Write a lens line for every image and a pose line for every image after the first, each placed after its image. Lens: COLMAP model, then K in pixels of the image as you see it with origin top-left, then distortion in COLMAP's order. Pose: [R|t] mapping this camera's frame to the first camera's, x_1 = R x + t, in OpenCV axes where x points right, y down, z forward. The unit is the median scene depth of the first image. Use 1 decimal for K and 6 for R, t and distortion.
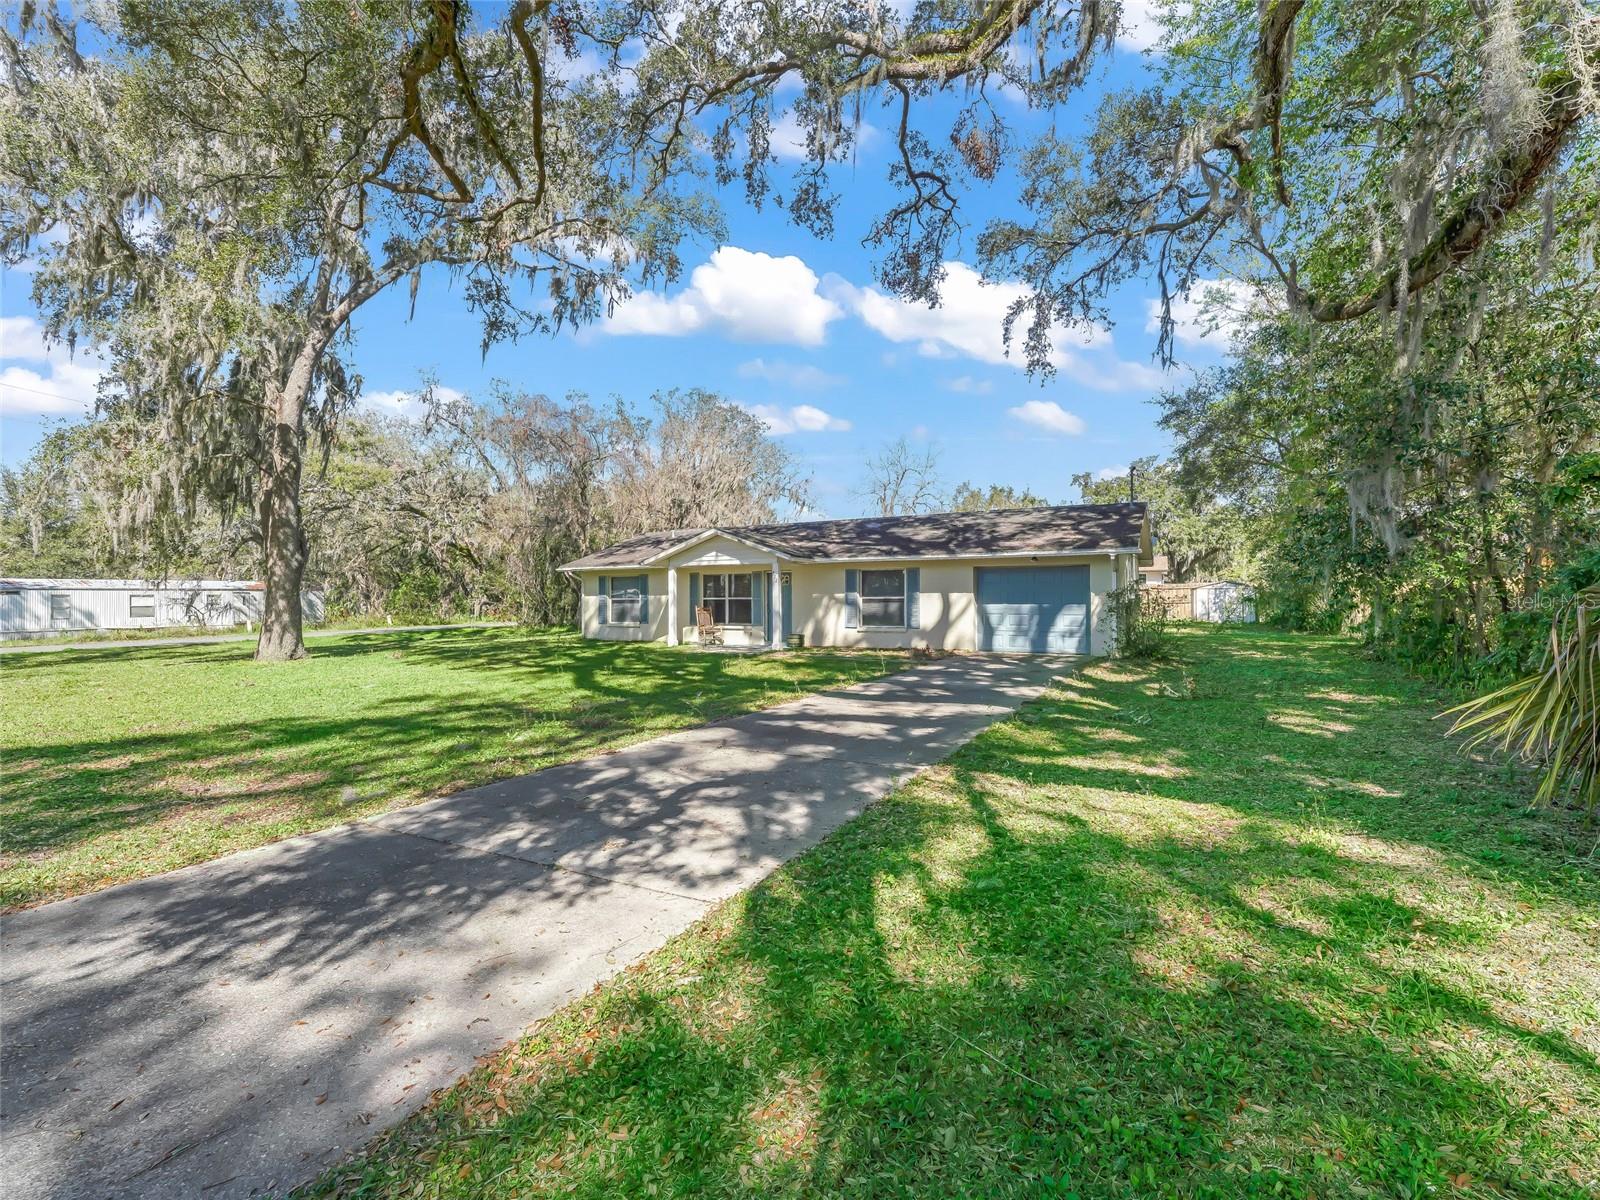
lens RADIAL K [[747.1, 0, 786.1], [0, 747.1, 592.7], [0, 0, 1]] dist [0.001705, 0.000899]
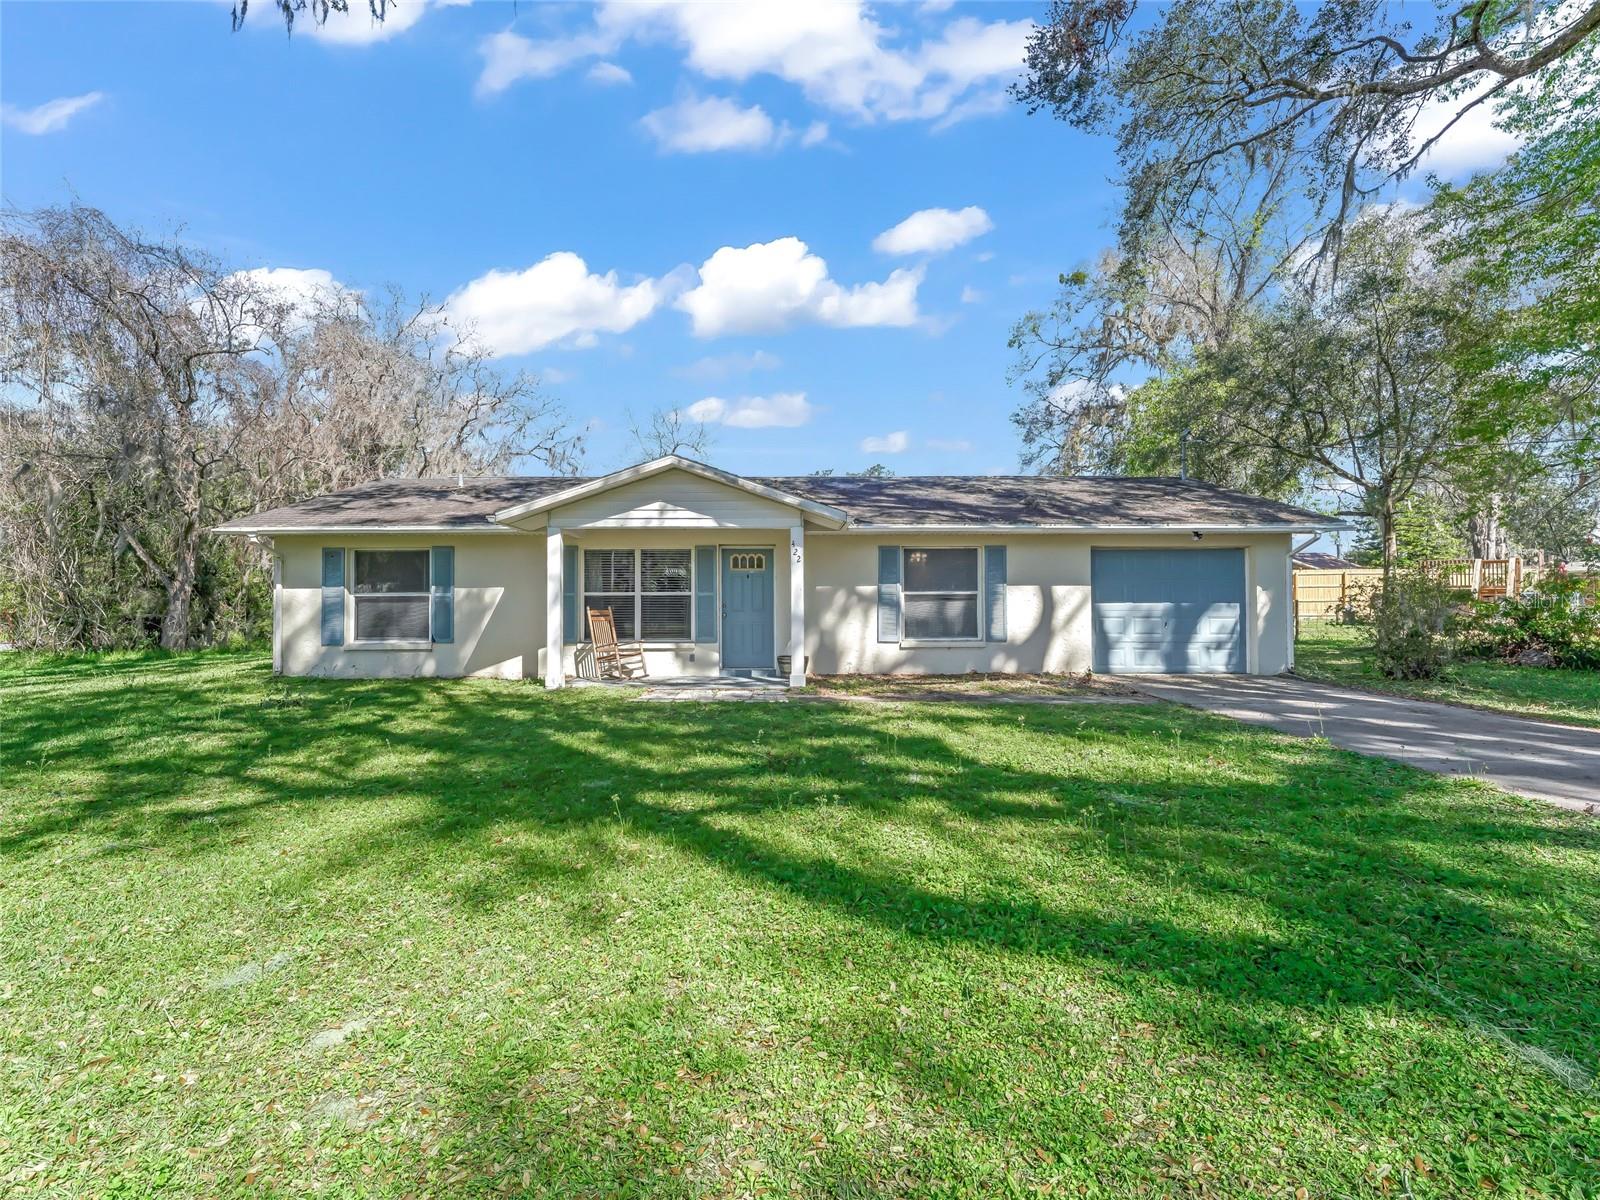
lens RADIAL K [[747.1, 0, 786.1], [0, 747.1, 592.7], [0, 0, 1]] dist [0.001705, 0.000899]
pose [[0.863461, 0.010698, 0.504301, -0.286729], [-0.005116, 0.999909, -0.012452, 0.014675], [-0.504389, 0.008172, 0.863438, 0.524318]]
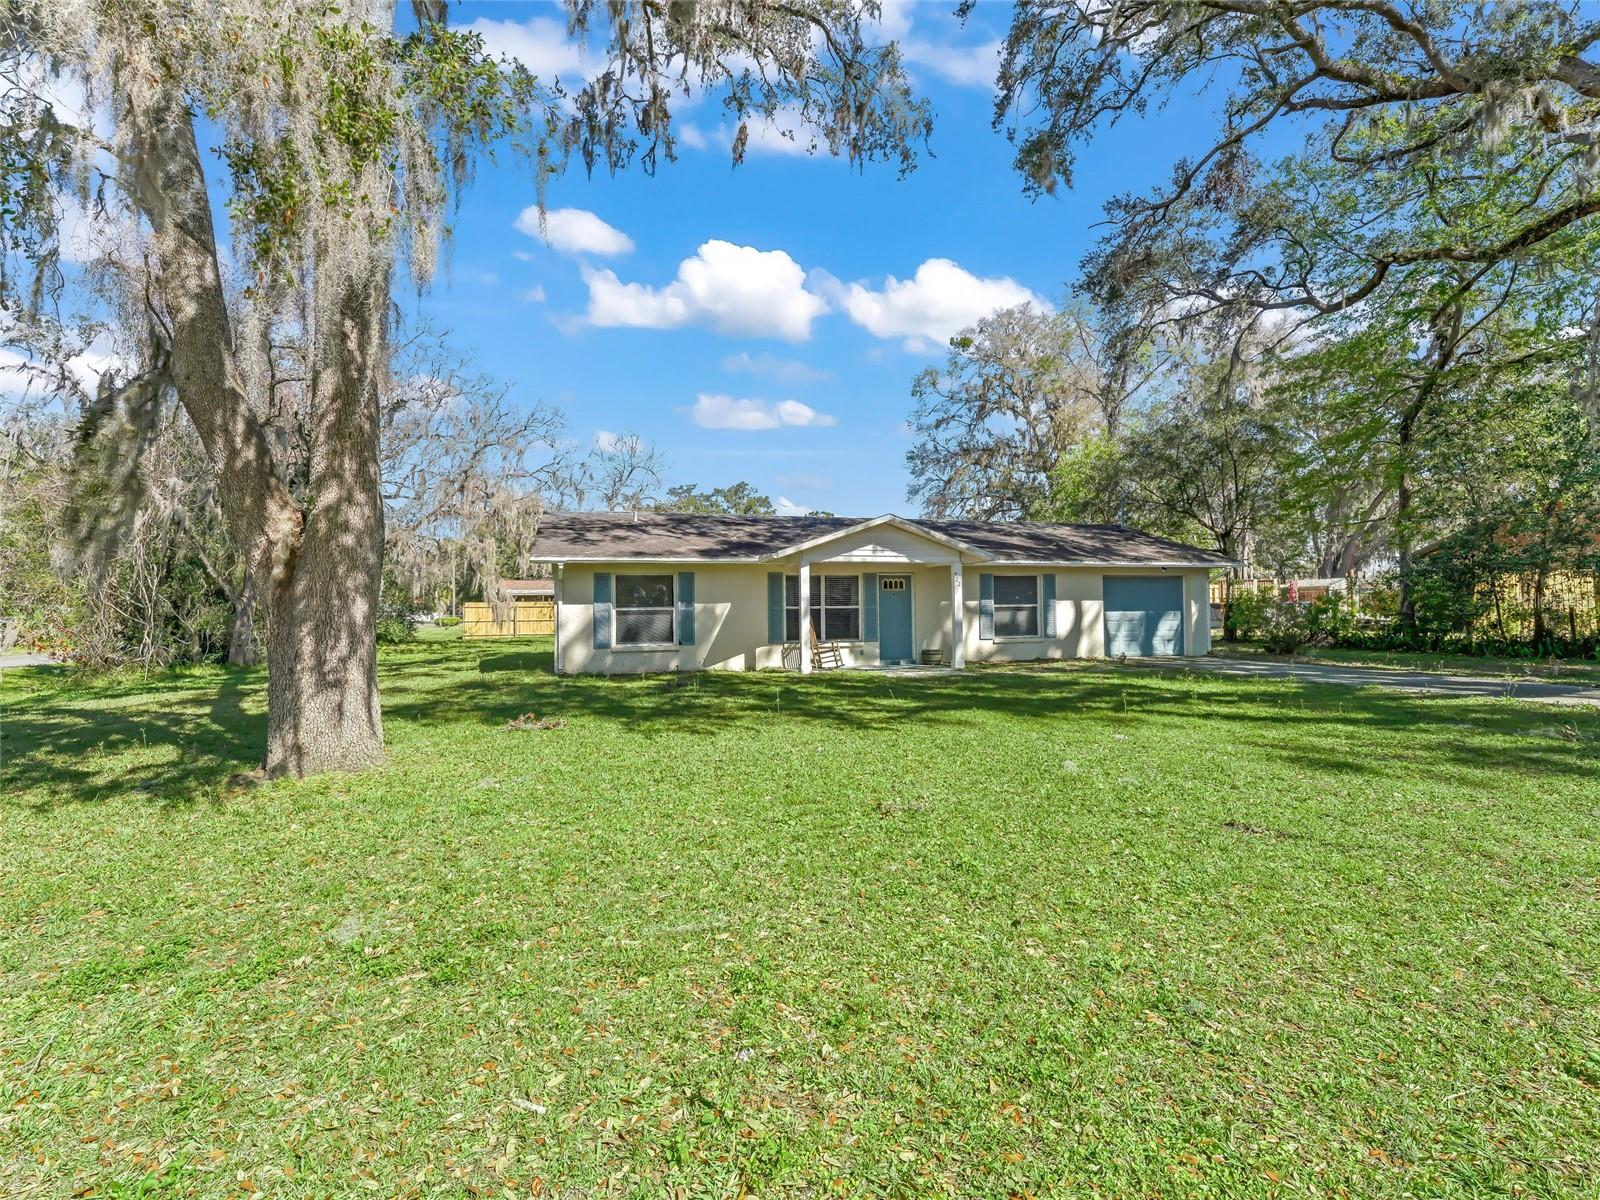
lens RADIAL K [[760.9, 0, 797.3], [0, 760.9, 603.4], [0, 0, 1]] dist [-0.001062, -0.000092]
pose [[0.700057, 0.008090, 0.714041, -0.715438], [0.001881, 0.999911, -0.013174, 0.015470], [-0.714085, 0.010566, 0.699980, 0.529057]]
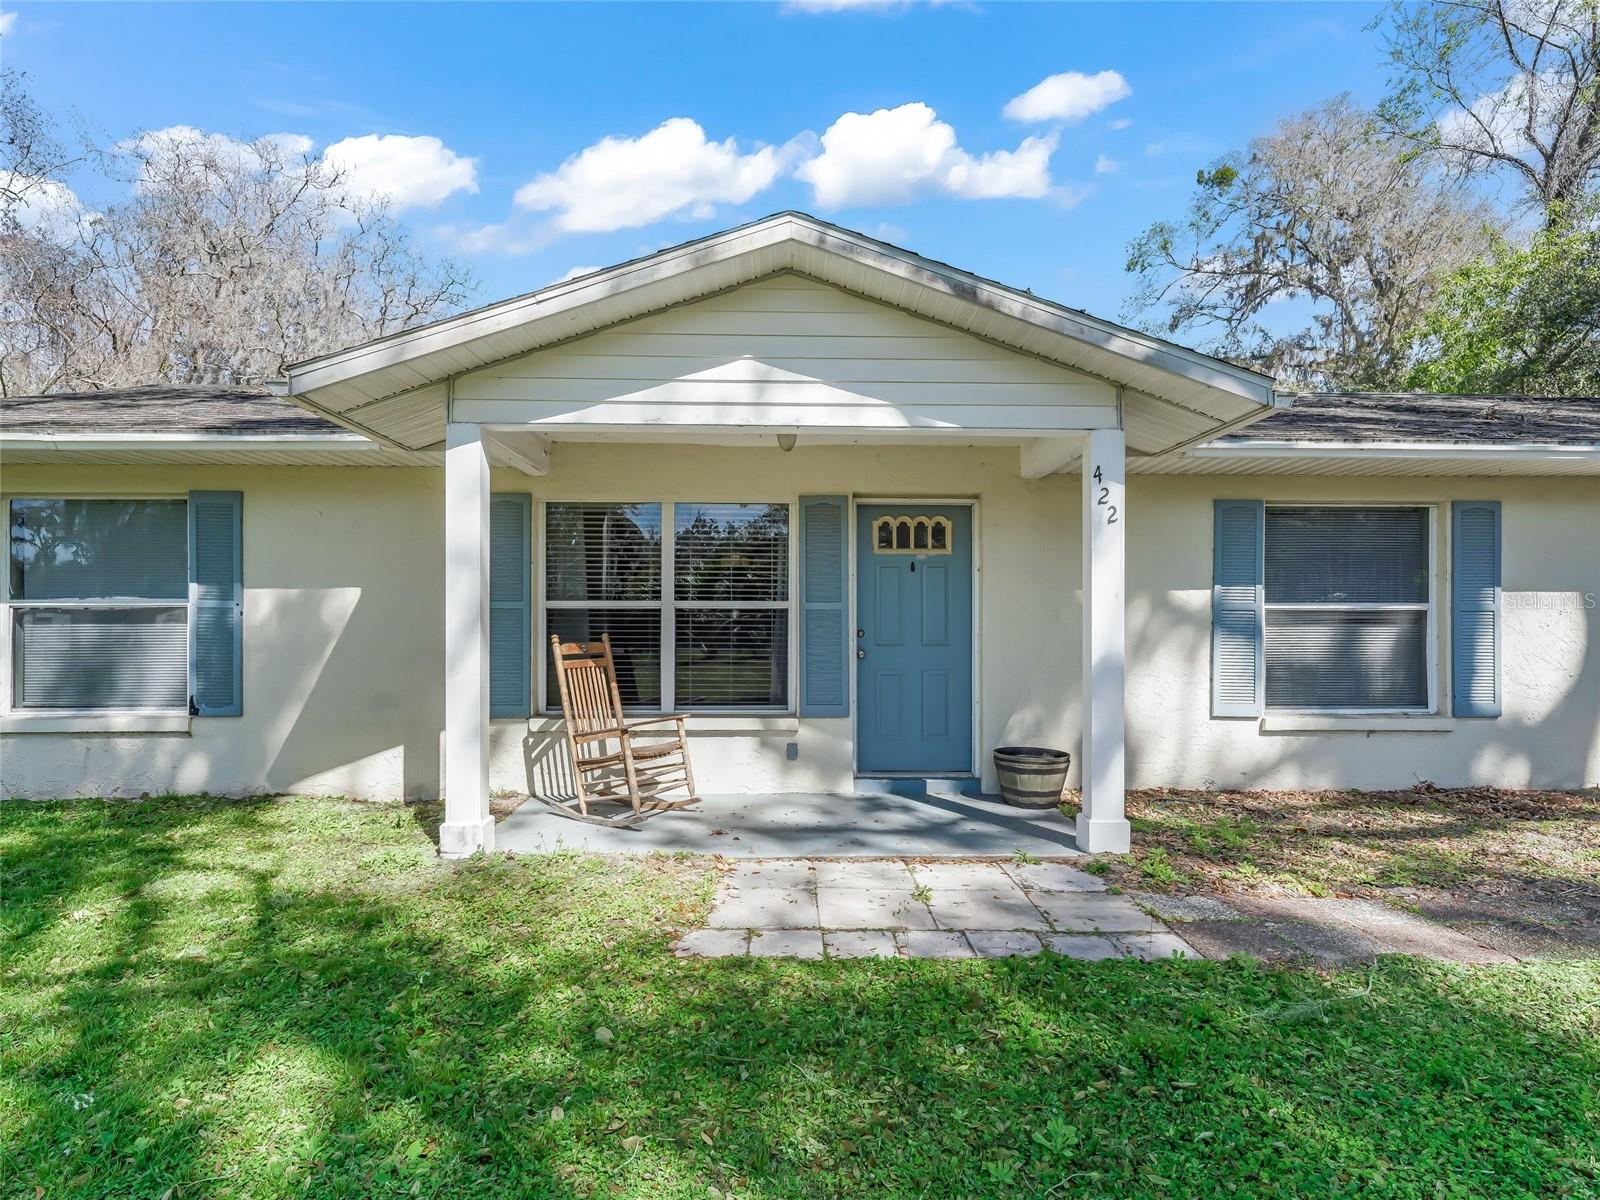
lens RADIAL K [[869.0, 0, 790.7], [0, 869.0, 625.2], [0, 0, 1]] dist [-0.001667, -0.000204]
pose [[0.854403, 0.005173, 0.519586, -0.208464], [-0.010366, 0.999921, 0.007090, 0.013316], [-0.519508, -0.011444, 0.854389, 0.821387]]
